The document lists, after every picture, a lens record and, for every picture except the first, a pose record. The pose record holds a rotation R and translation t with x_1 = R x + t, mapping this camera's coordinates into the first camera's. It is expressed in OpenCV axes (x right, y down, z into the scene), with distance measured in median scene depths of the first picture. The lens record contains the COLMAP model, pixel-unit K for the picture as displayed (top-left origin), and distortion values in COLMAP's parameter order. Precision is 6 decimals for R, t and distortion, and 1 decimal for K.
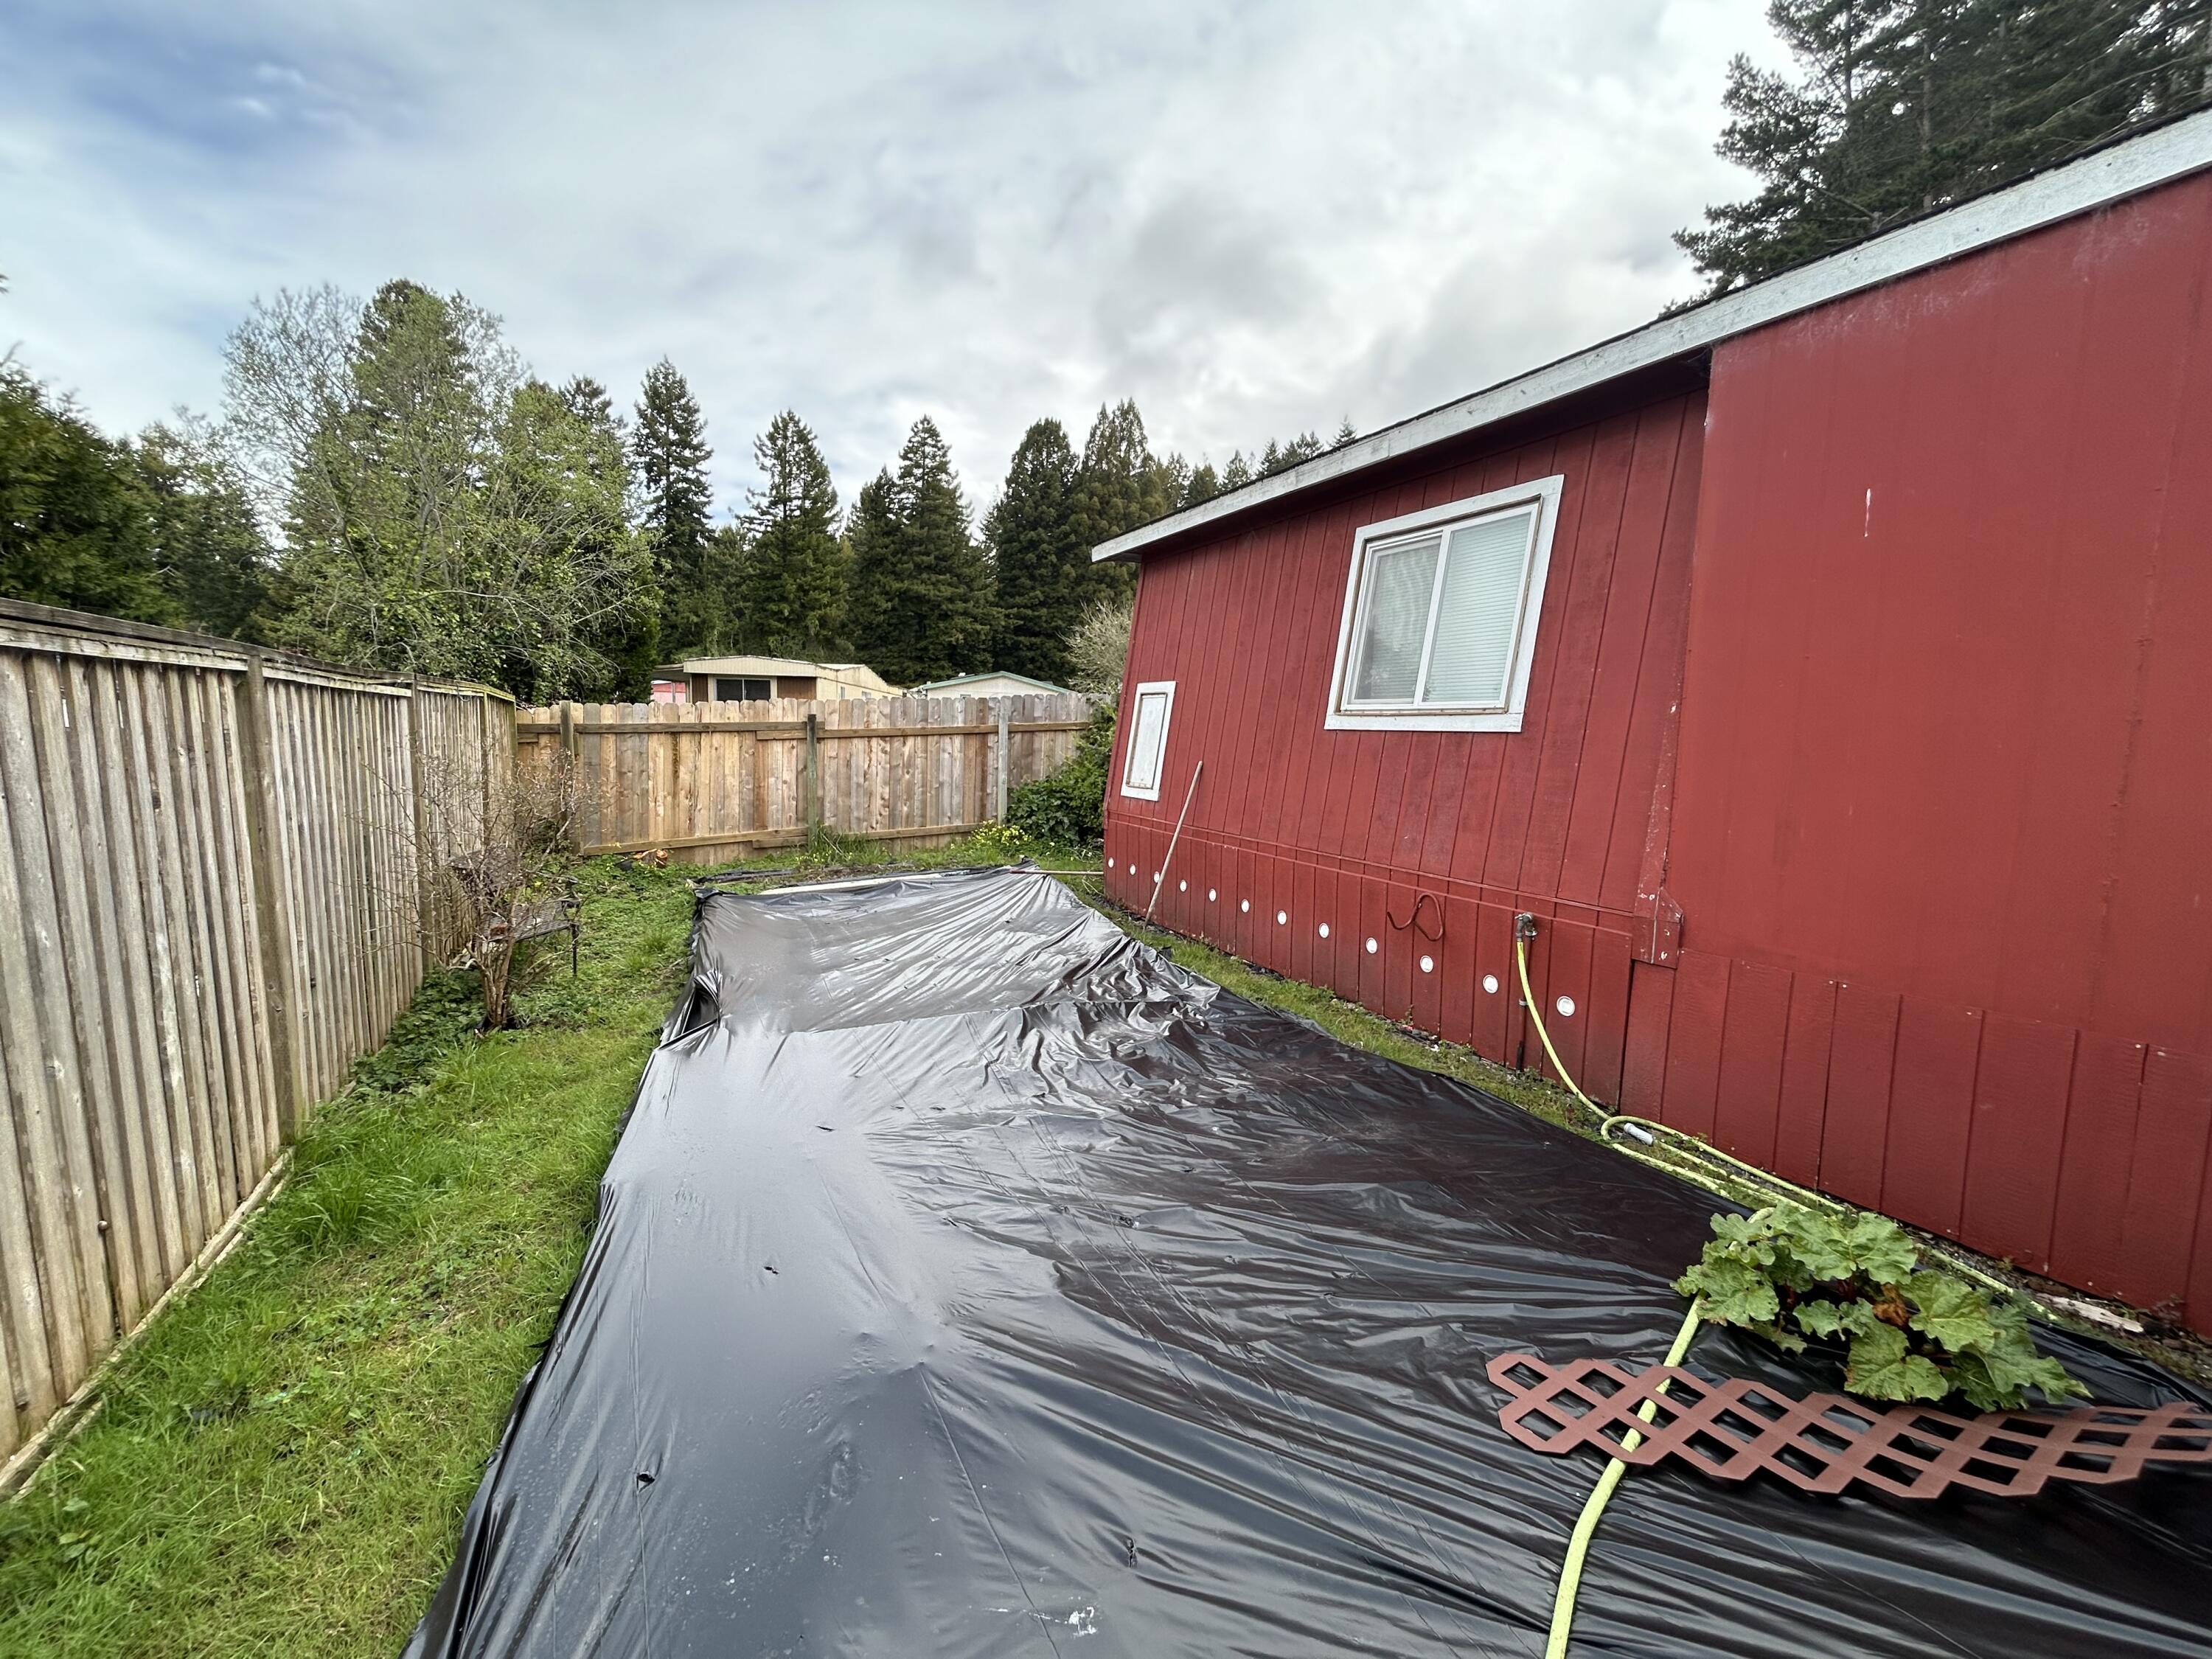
lens RADIAL K [[901.8, 0, 1106.0], [0, 901.8, 829.5], [0, 0, 1]] dist [-0.000696, 0.007023]
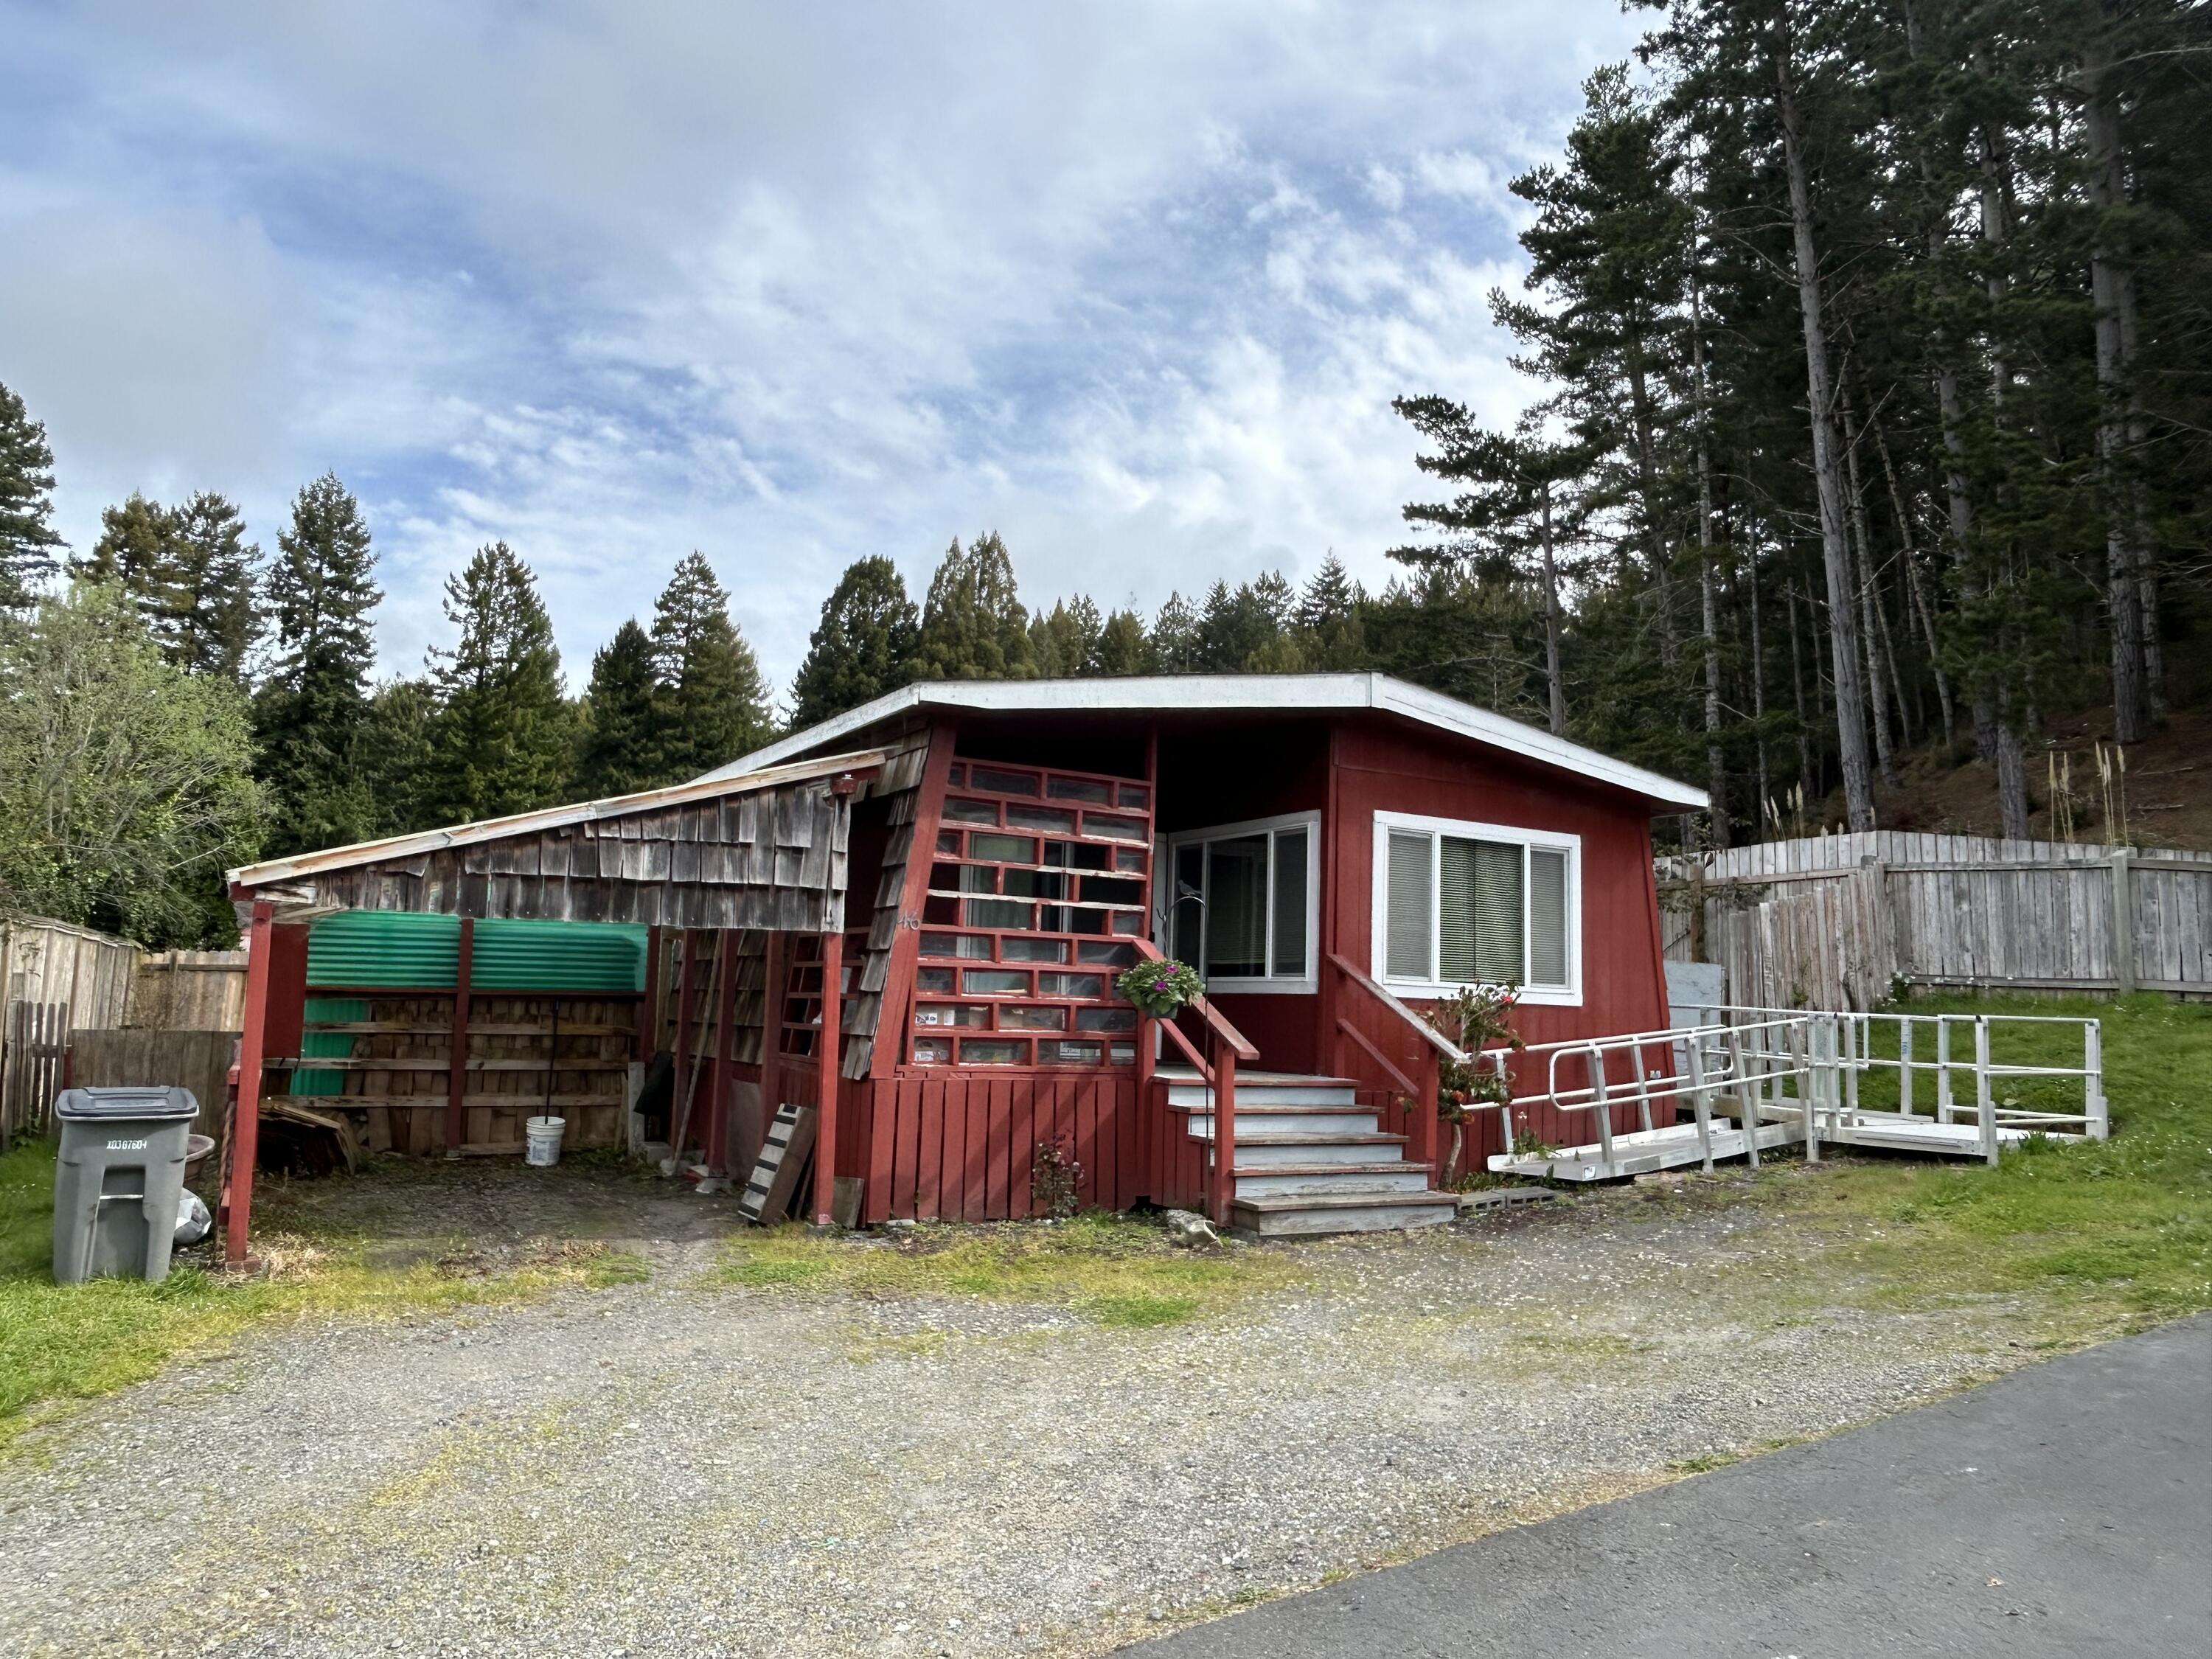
lens RADIAL K [[1486.5, 0, 1106.0], [0, 1486.5, 829.5], [0, 0, 1]] dist [0.000081, -0.010037]
pose [[0.998239, 0.014111, 0.057626, 0.062276], [-0.000932, 0.974914, -0.222580, 0.016386], [-0.059321, 0.222134, 0.973210, -0.119125]]
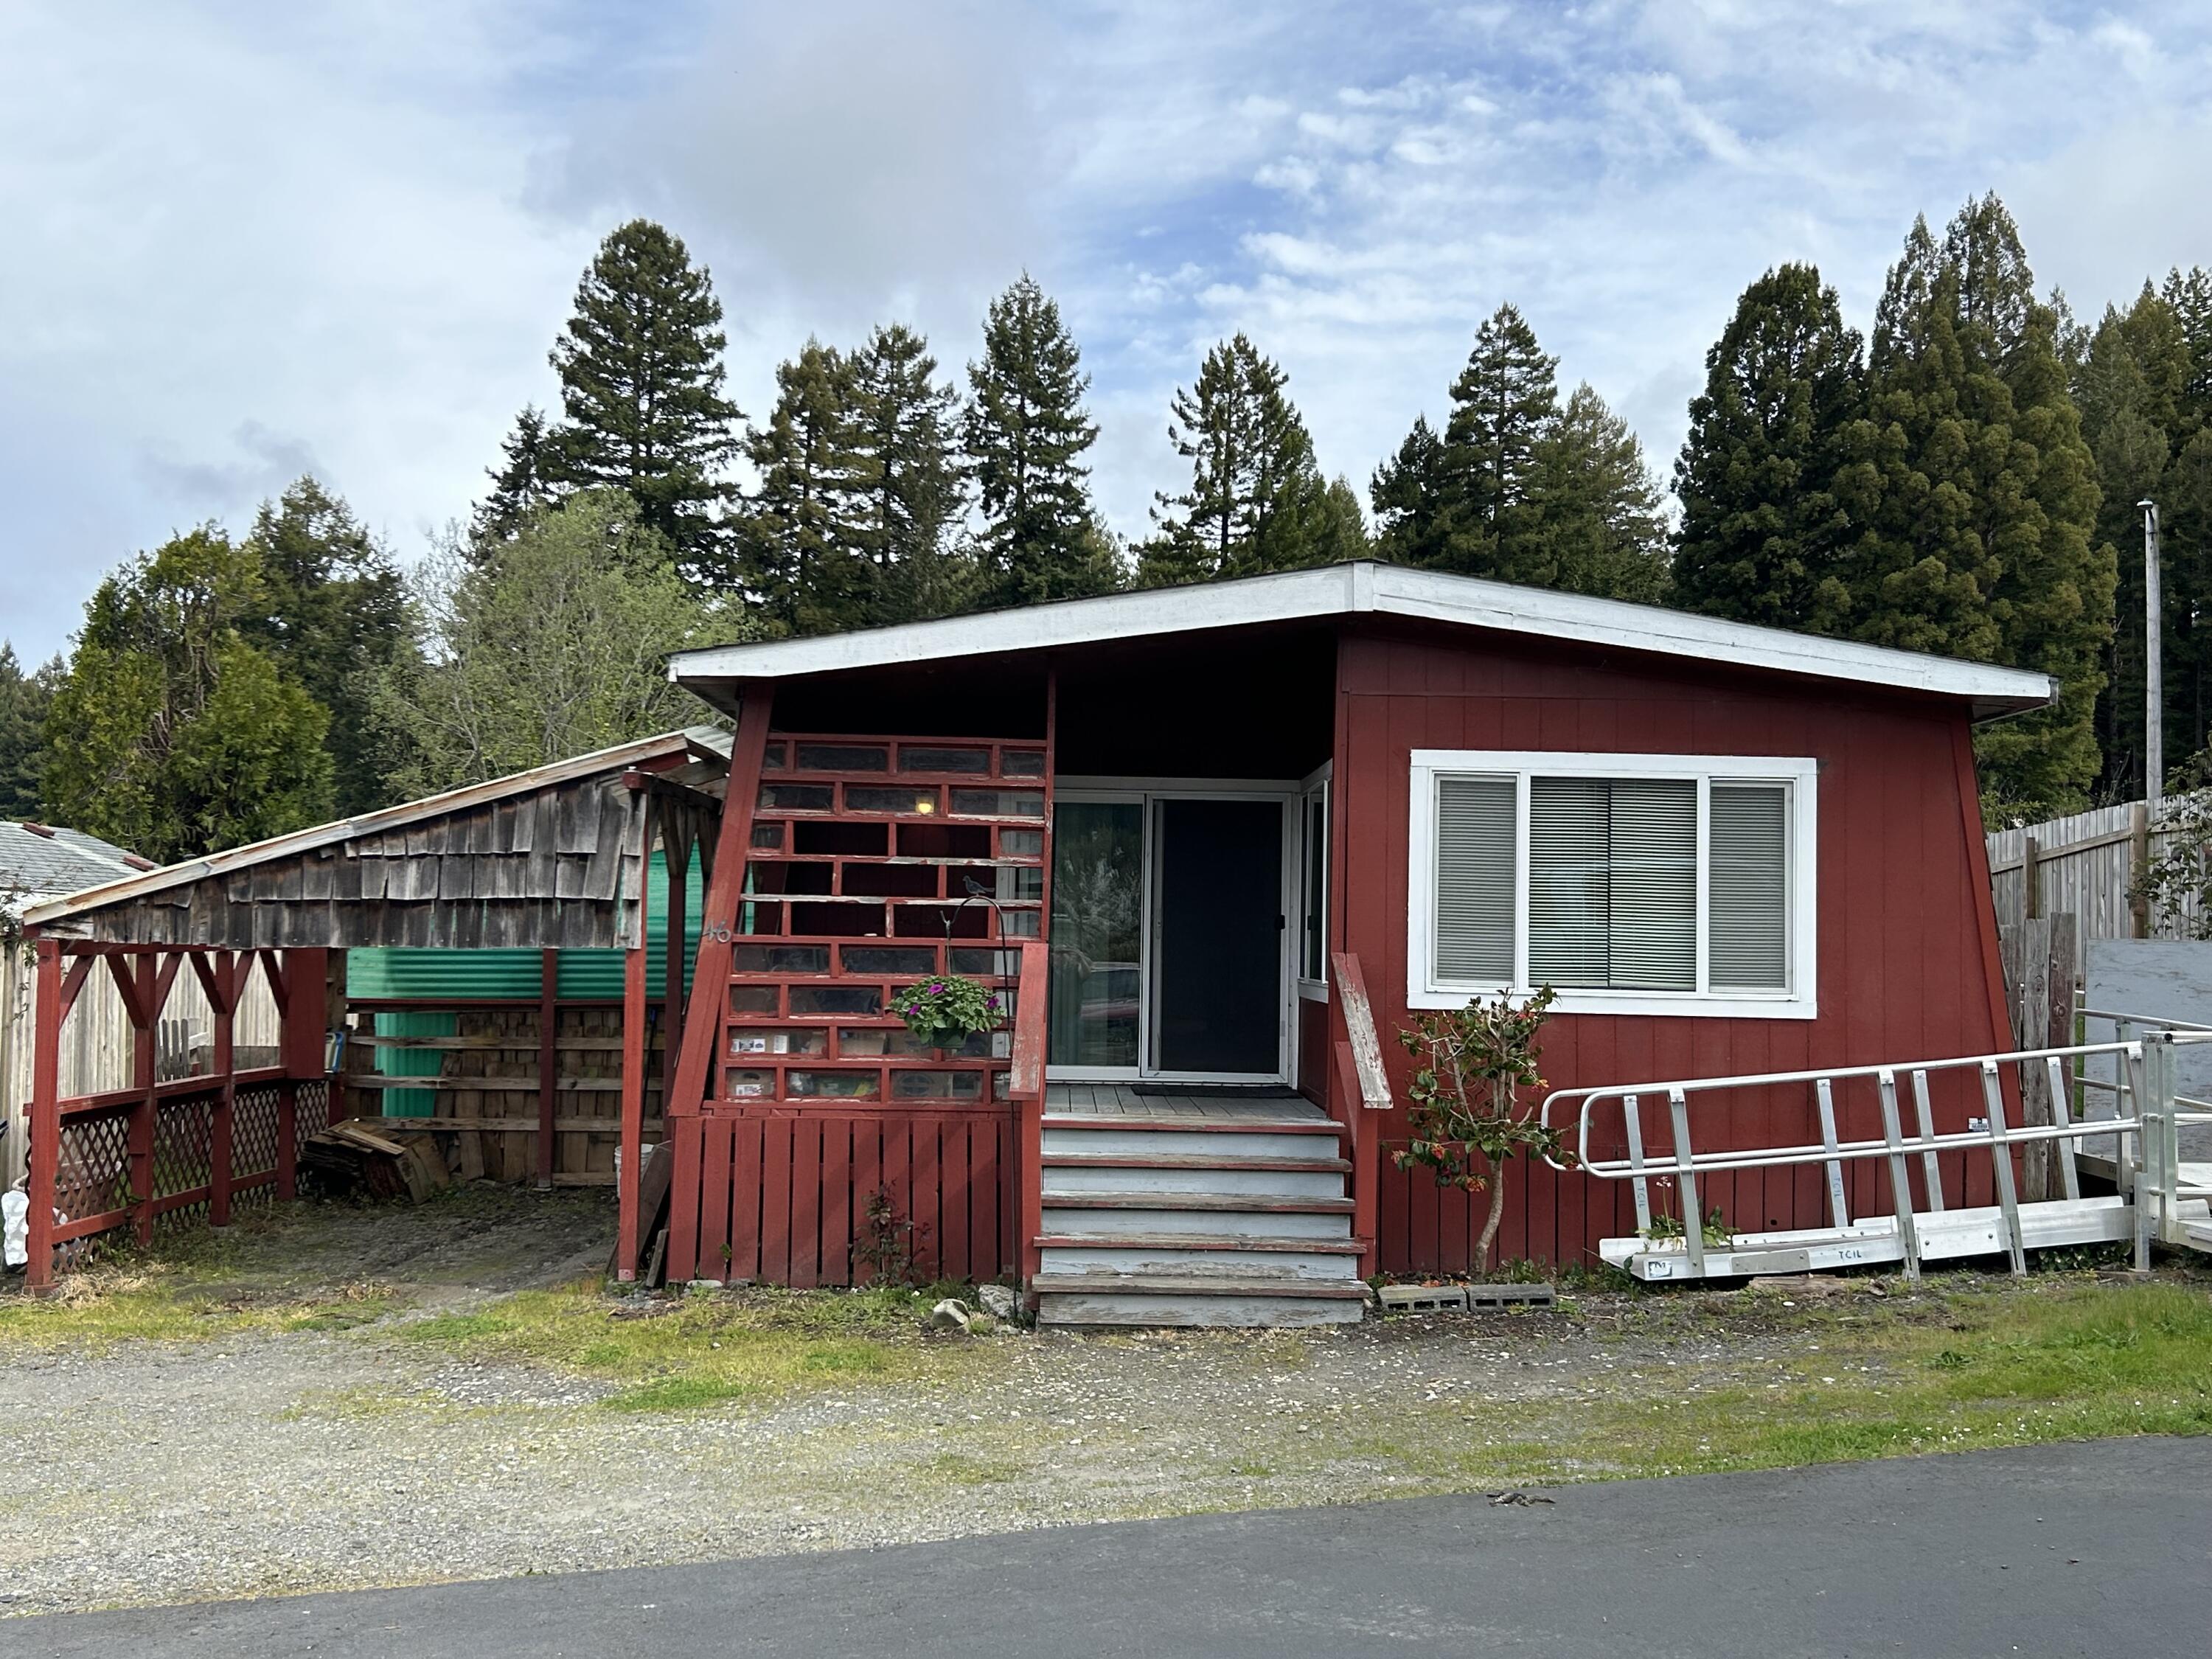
lens RADIAL K [[2222.0, 0, 1106.0], [0, 2222.0, 829.5], [0, 0, 1]] dist [0.144760, -0.365787]
pose [[0.906819, -0.030681, -0.420403, 0.108308], [-0.039233, 0.986875, -0.156649, 0.014407], [0.419691, 0.158546, 0.893713, -0.123526]]
